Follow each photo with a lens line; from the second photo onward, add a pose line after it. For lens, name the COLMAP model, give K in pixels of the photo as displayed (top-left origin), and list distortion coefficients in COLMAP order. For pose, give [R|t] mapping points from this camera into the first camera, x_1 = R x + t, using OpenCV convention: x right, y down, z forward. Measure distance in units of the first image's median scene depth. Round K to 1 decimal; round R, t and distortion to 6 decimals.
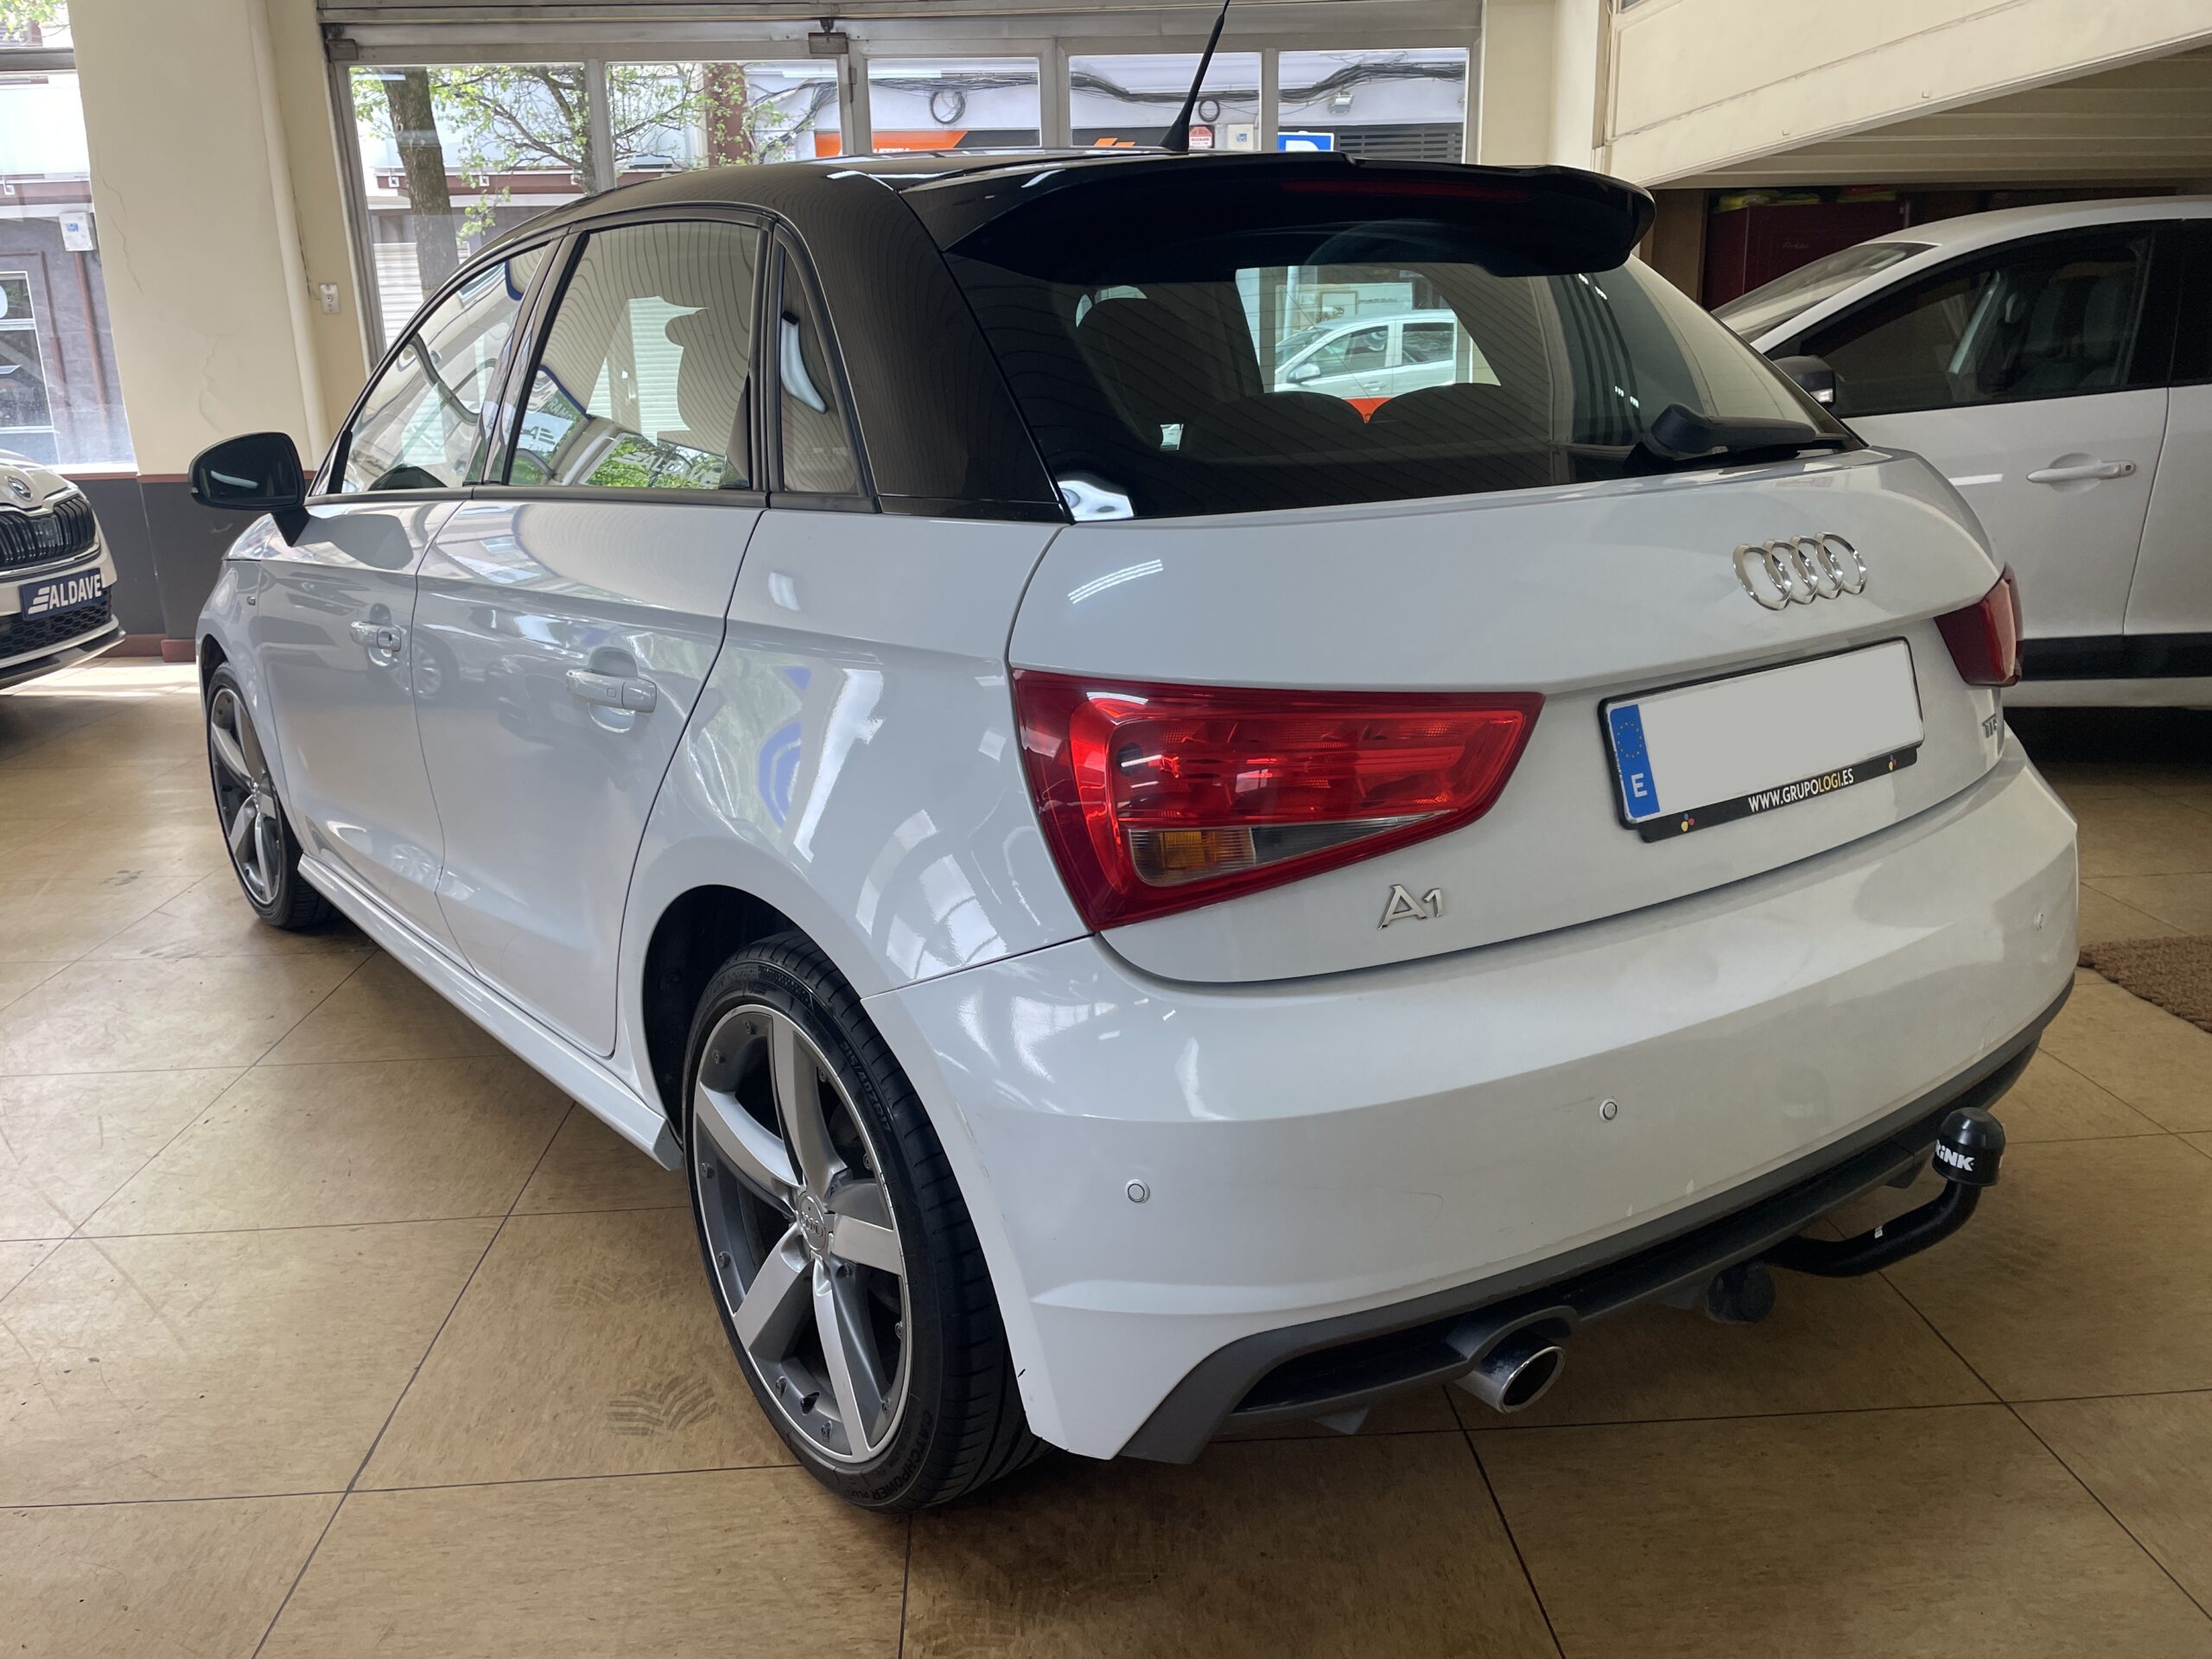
lens RADIAL K [[1663.4, 0, 1106.0], [0, 1663.4, 829.5], [0, 0, 1]] dist [0.012070, -0.001636]
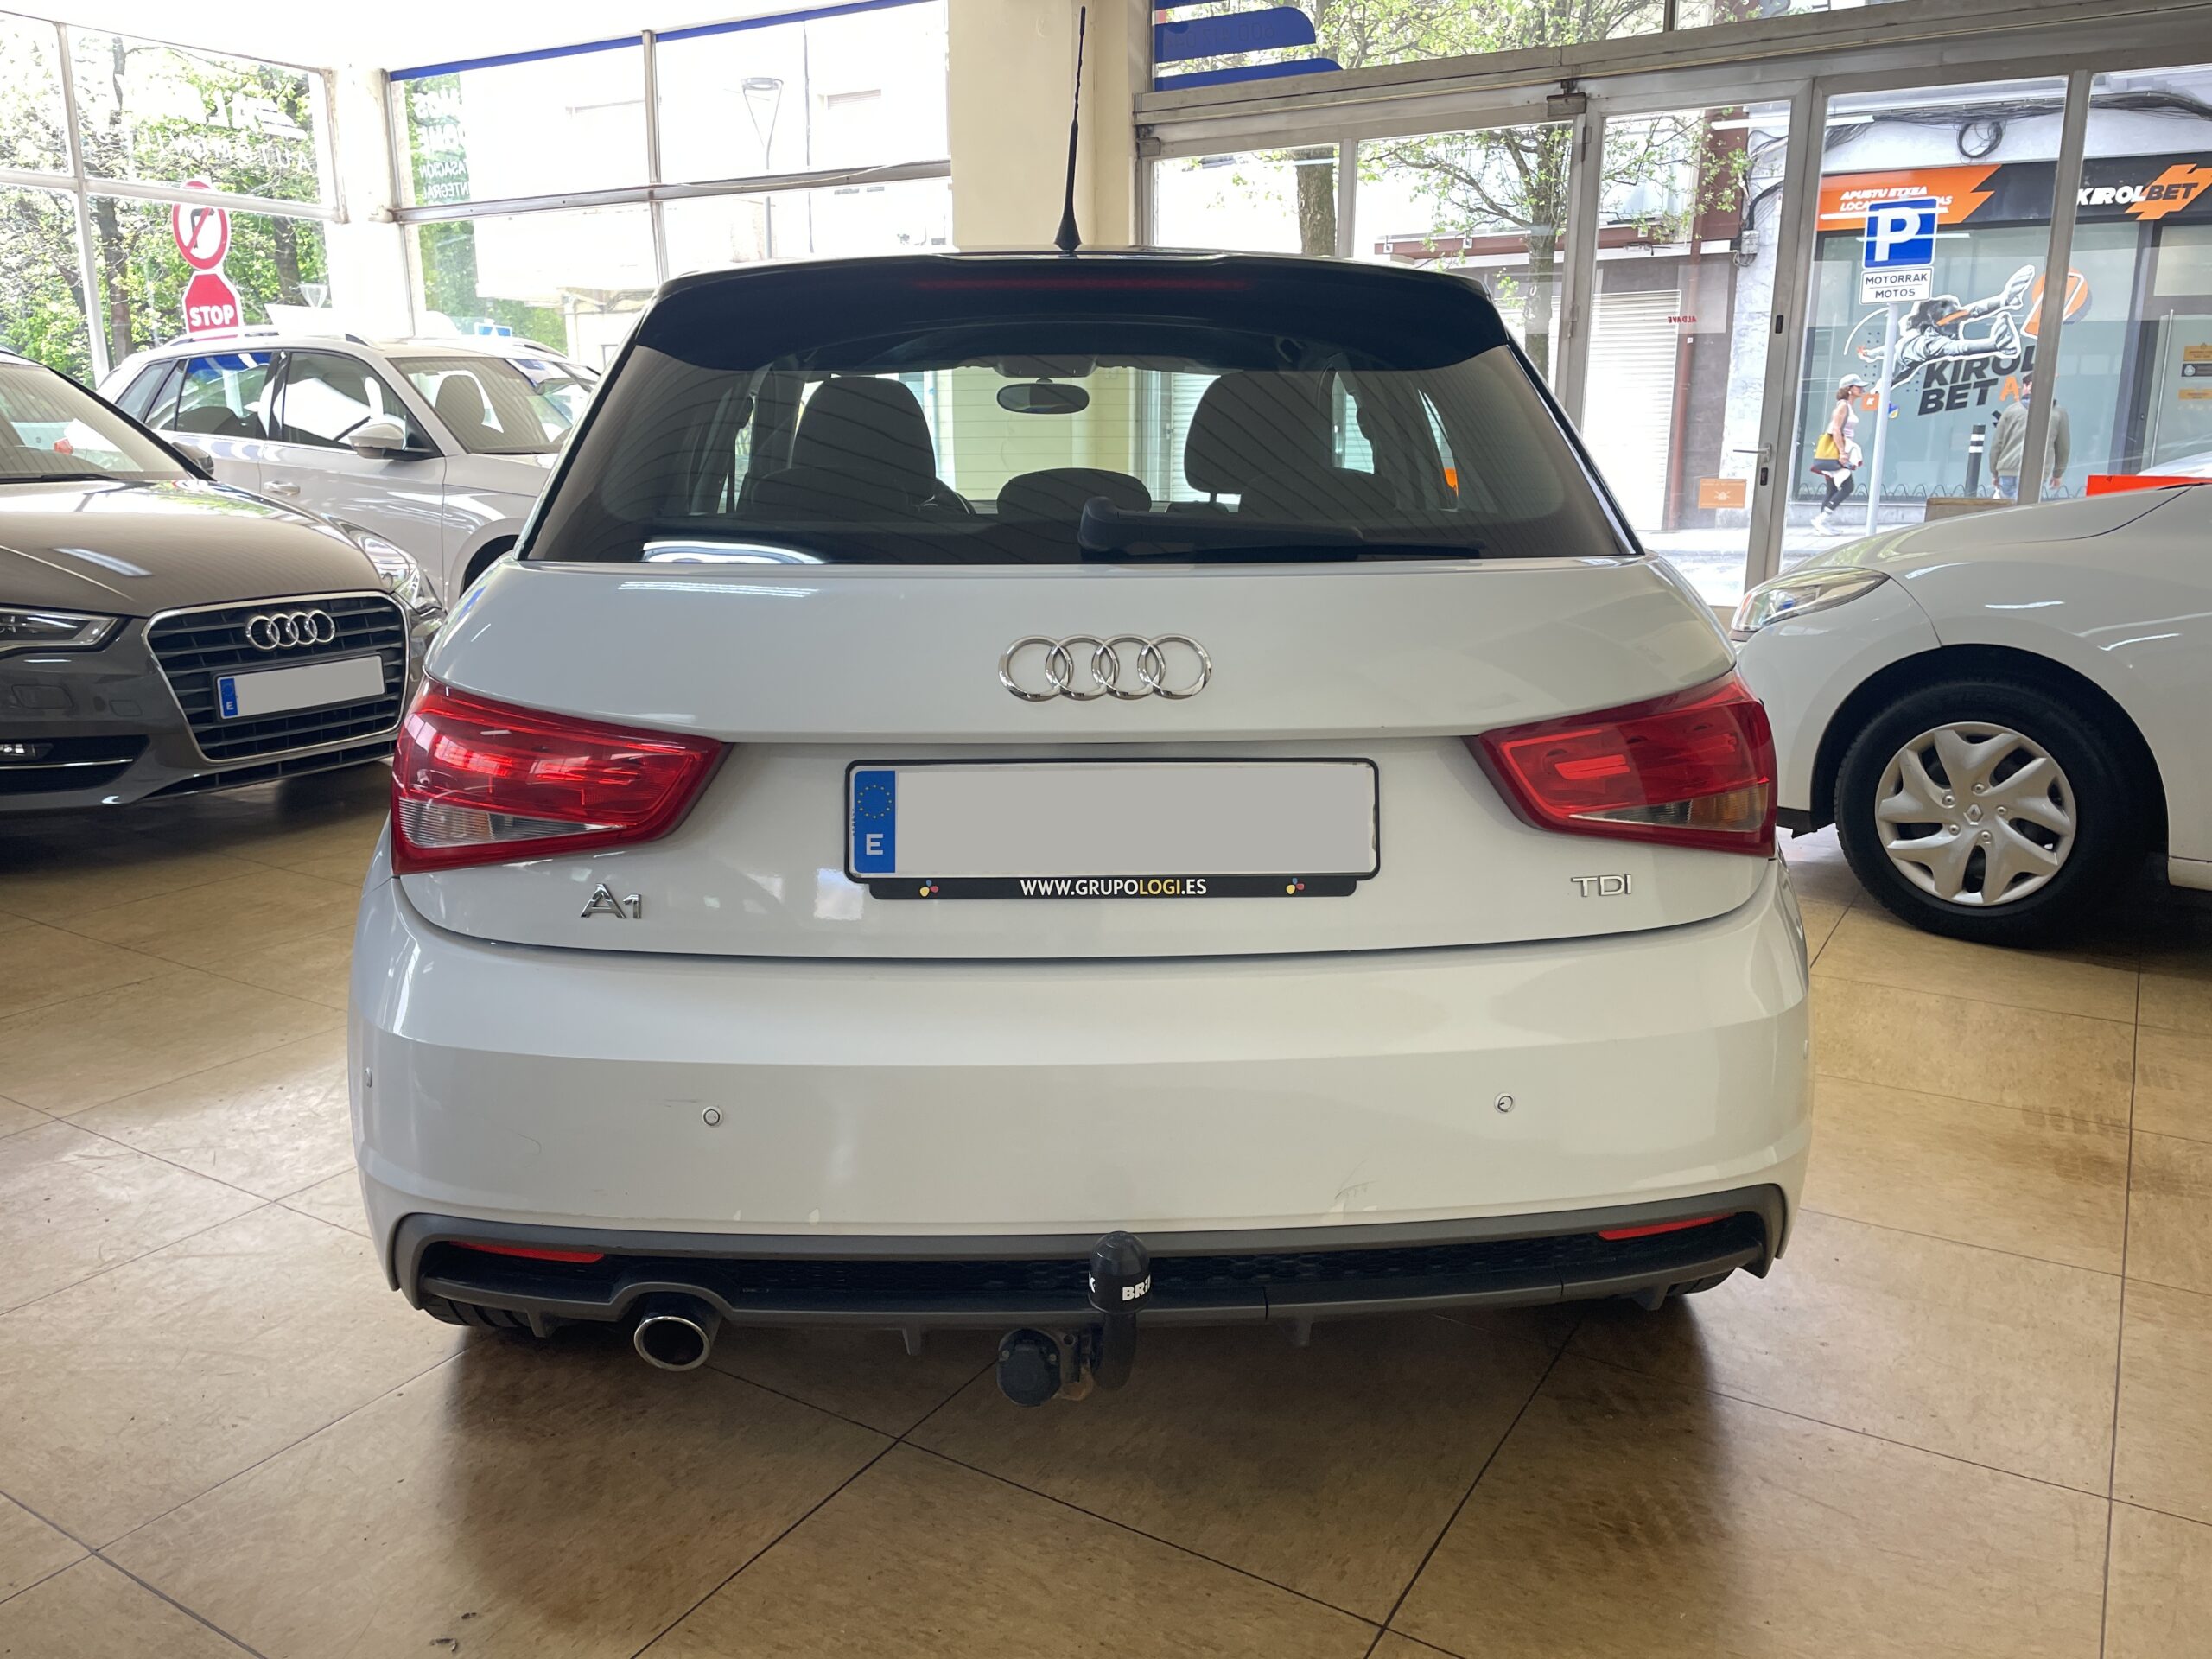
lens RADIAL K [[1655.7, 0, 1106.0], [0, 1655.7, 829.5], [0, 0, 1]] dist [0.099197, -0.112850]
pose [[0.829382, 0.155666, -0.536557, 0.214450], [-0.171980, 0.984899, 0.019900, -0.017494], [0.531552, 0.075772, 0.843629, 0.036738]]
